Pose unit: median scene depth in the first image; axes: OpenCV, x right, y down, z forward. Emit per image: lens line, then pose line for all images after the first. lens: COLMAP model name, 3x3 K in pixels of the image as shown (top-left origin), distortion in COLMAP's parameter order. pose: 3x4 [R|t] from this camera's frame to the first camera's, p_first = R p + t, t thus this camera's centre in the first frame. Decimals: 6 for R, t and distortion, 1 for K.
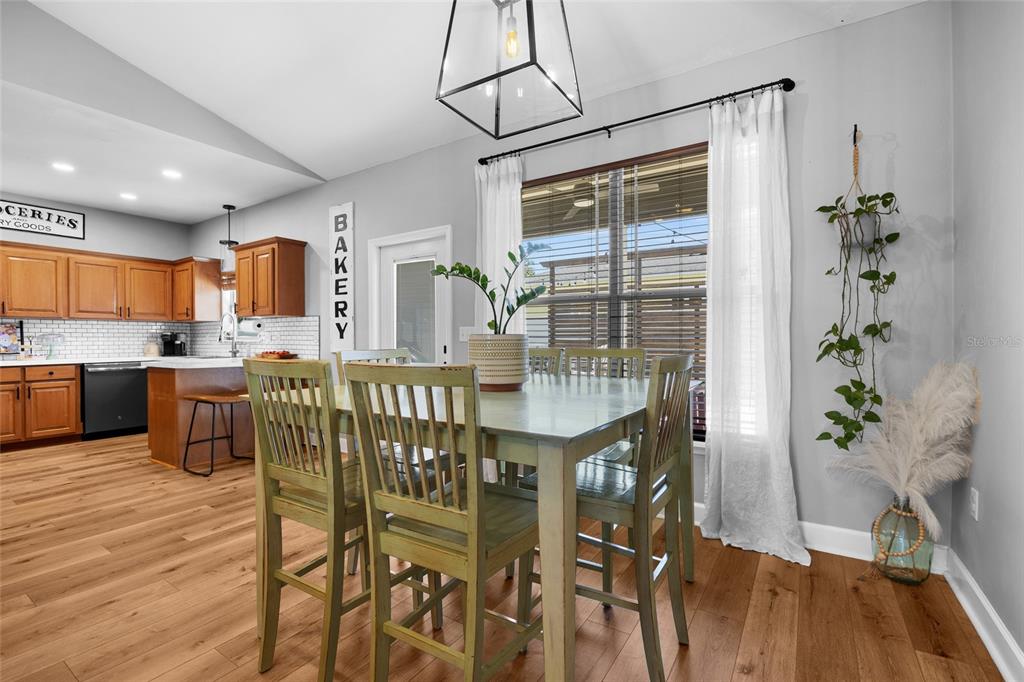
lens RADIAL K [[463.3, 0, 515.4], [0, 463.3, 343.2], [0, 0, 1]] dist [-0.030341, 0.020817]
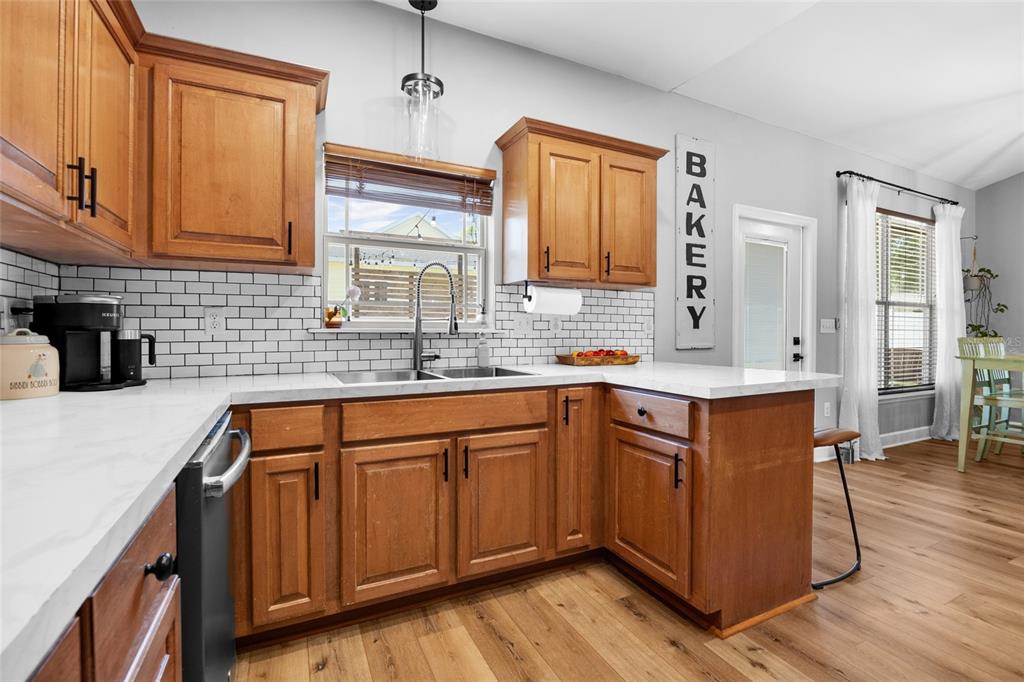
lens RADIAL K [[463.3, 0, 515.4], [0, 463.3, 343.2], [0, 0, 1]] dist [-0.030341, 0.020817]
pose [[0.502736, -0.020776, 0.864191, -1.132357], [0.004815, 0.999763, 0.021234, -0.003677], [-0.864427, -0.006514, 0.502716, 0.883057]]
